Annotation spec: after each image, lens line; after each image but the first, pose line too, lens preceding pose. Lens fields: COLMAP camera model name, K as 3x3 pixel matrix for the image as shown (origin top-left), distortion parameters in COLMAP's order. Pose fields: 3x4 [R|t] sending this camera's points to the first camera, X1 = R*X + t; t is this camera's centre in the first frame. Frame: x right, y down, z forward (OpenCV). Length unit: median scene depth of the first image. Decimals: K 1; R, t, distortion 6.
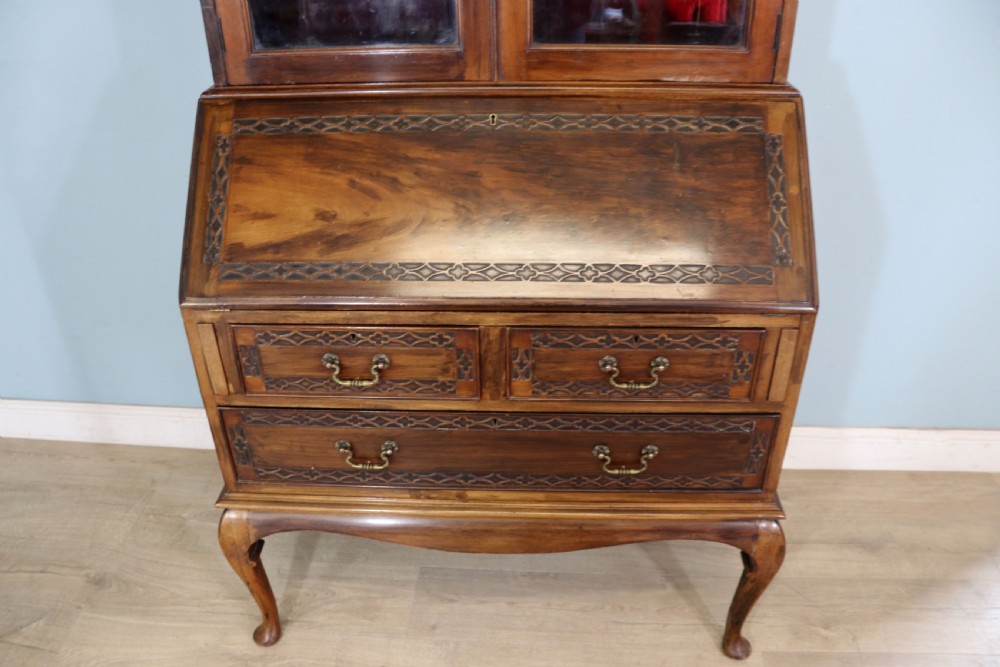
lens RADIAL K [[779.1, 0, 489.7], [0, 779.1, 332.5], [0, 0, 1]] dist [-0.160955, 0.069805]
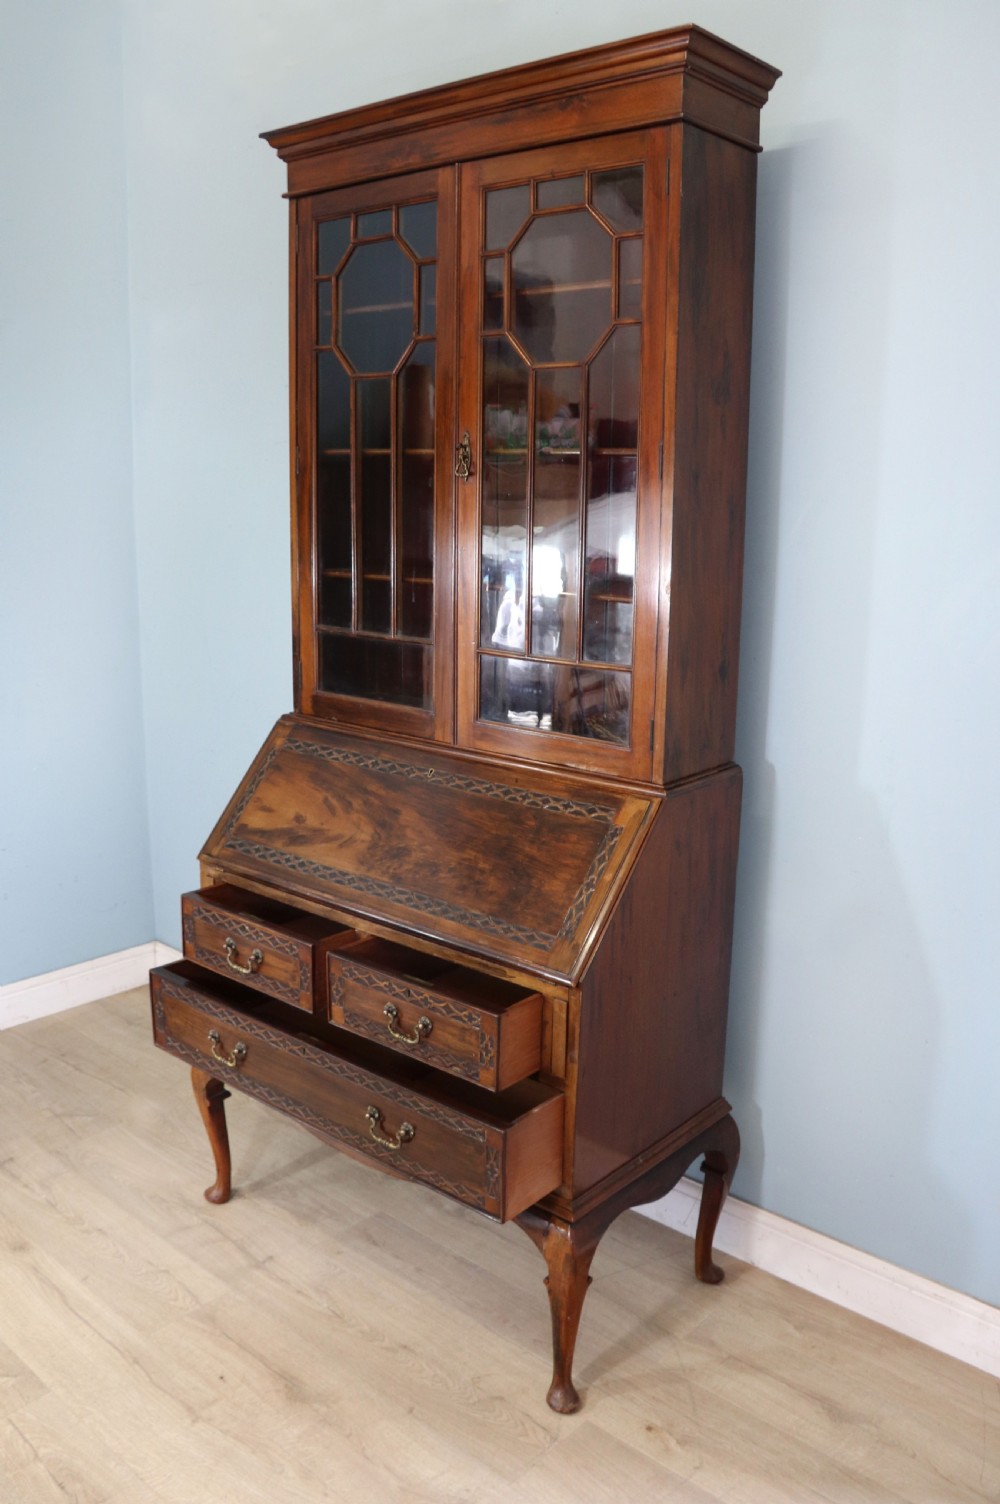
lens RADIAL K [[1241.5, 0, 474.2], [0, 1241.5, 783.1], [0, 0, 1]] dist [-0.161923, 0.064978]
pose [[0.783852, 0.175987, -0.595486, 1.208115], [-0.343282, 0.921939, -0.179405, 0.062938], [0.517429, 0.345047, 0.783077, -0.477577]]
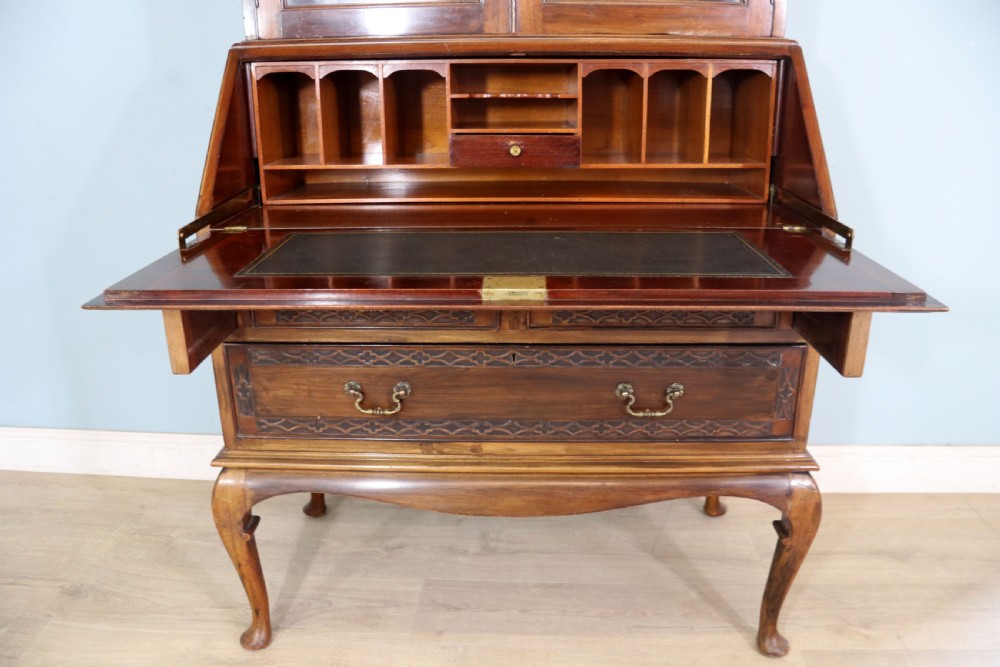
lens RADIAL K [[769.5, 0, 488.1], [0, 769.5, 338.6], [0, 0, 1]] dist [-0.179157, 0.071655]
pose [[0.999890, 0.004232, 0.014239, -0.040512], [-0.001270, 0.979402, -0.201917, 0.300169], [-0.014800, 0.201876, 0.979299, 0.070474]]
